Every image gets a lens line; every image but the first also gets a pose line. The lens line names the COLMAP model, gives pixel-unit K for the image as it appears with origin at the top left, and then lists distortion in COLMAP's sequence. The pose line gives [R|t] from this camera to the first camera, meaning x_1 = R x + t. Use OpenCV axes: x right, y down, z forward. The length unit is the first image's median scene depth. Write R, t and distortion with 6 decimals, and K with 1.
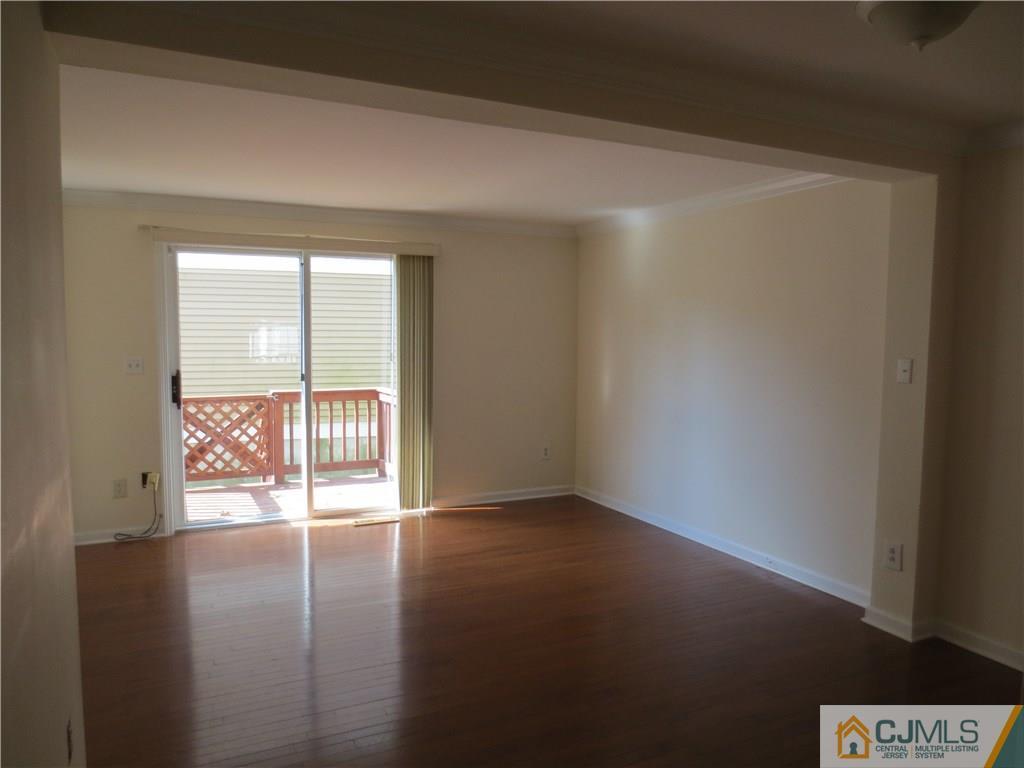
lens RADIAL K [[719.1, 0, 508.0], [0, 719.1, 390.3], [0, 0, 1]] dist [-0.050471, 0.024654]
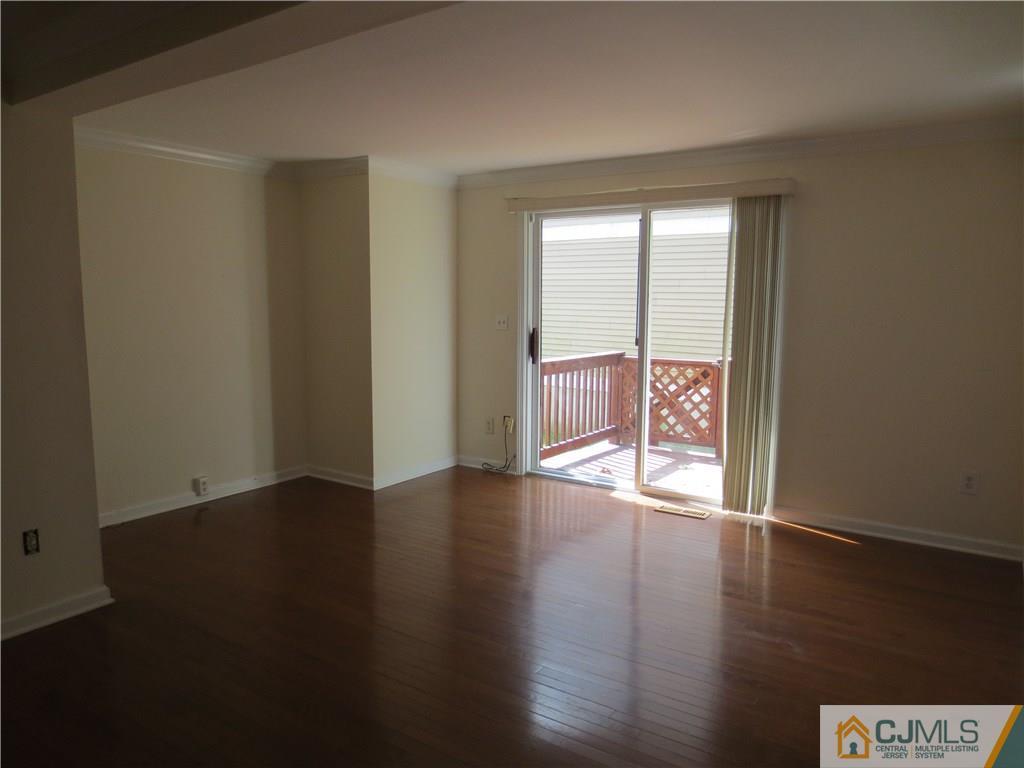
lens RADIAL K [[719.1, 0, 508.0], [0, 719.1, 390.3], [0, 0, 1]] dist [-0.050471, 0.024654]
pose [[0.498124, 0.111076, -0.859962, 0.402550], [-0.072235, 0.993630, 0.086500, -0.021866], [0.864092, 0.019031, 0.502974, 0.345485]]
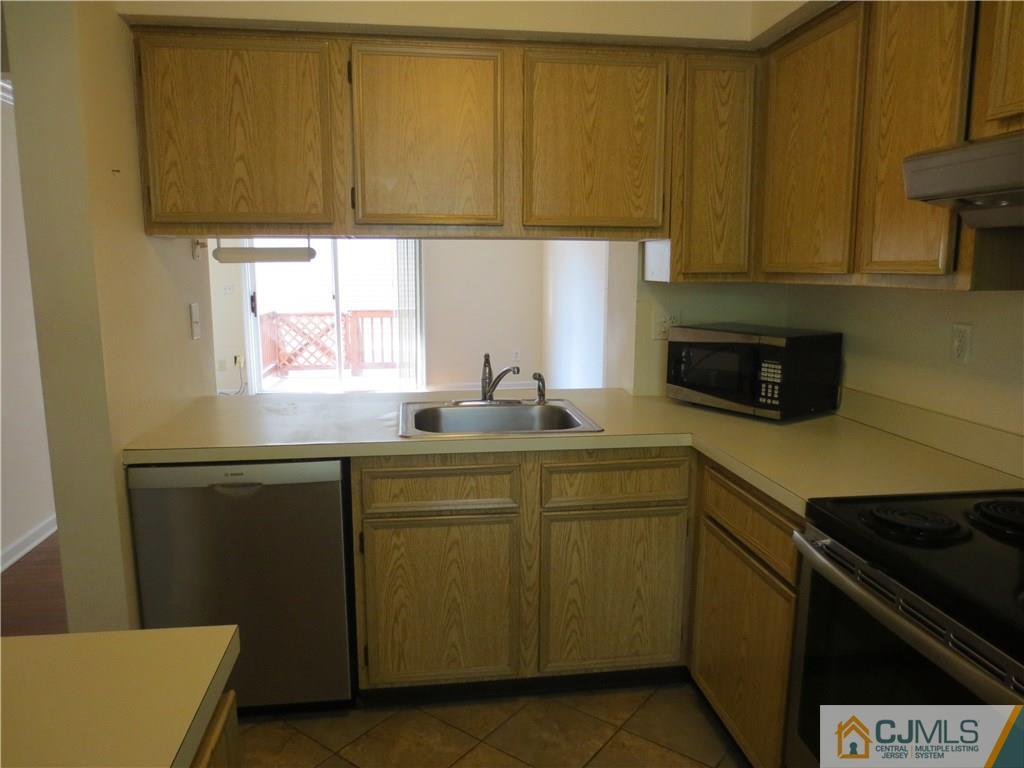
lens RADIAL K [[719.1, 0, 508.0], [0, 719.1, 390.3], [0, 0, 1]] dist [-0.050471, 0.024654]
pose [[0.952590, 0.043003, -0.301203, 0.467620], [-0.014693, 0.995308, 0.095632, 0.024578], [0.303902, -0.086672, 0.948753, -0.291013]]
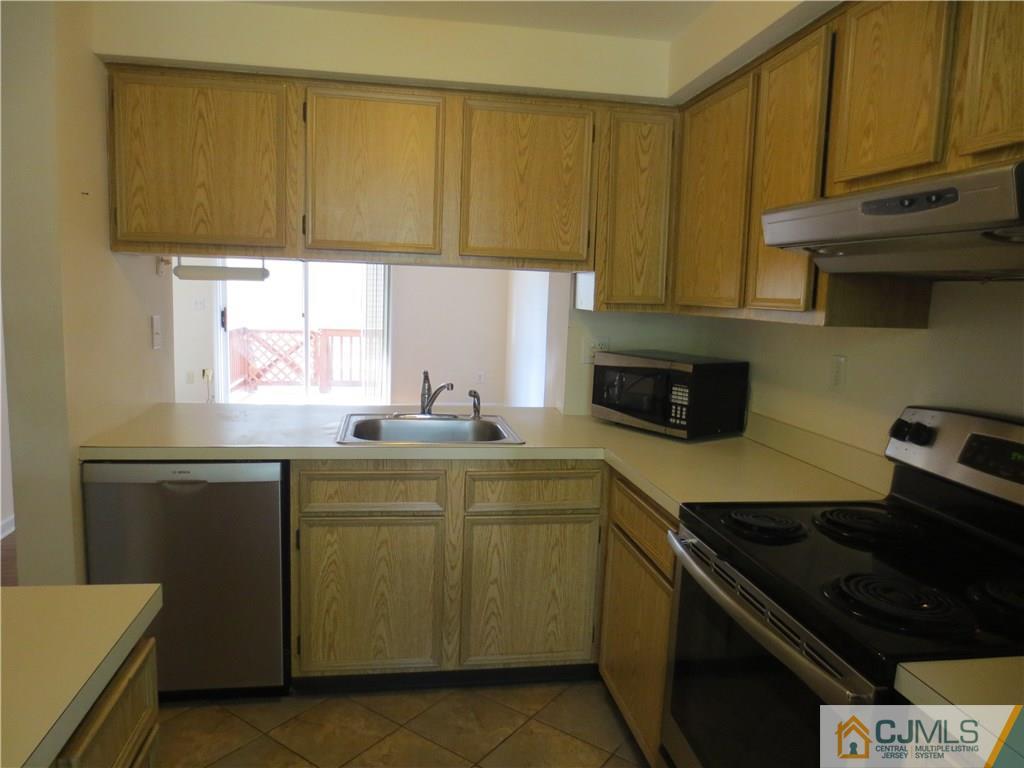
lens RADIAL K [[719.1, 0, 508.0], [0, 719.1, 390.3], [0, 0, 1]] dist [-0.050471, 0.024654]
pose [[0.959977, 0.062627, -0.272989, 0.509510], [-0.047845, 0.997022, 0.060479, 0.026019], [0.275963, -0.044998, 0.960114, -0.322567]]
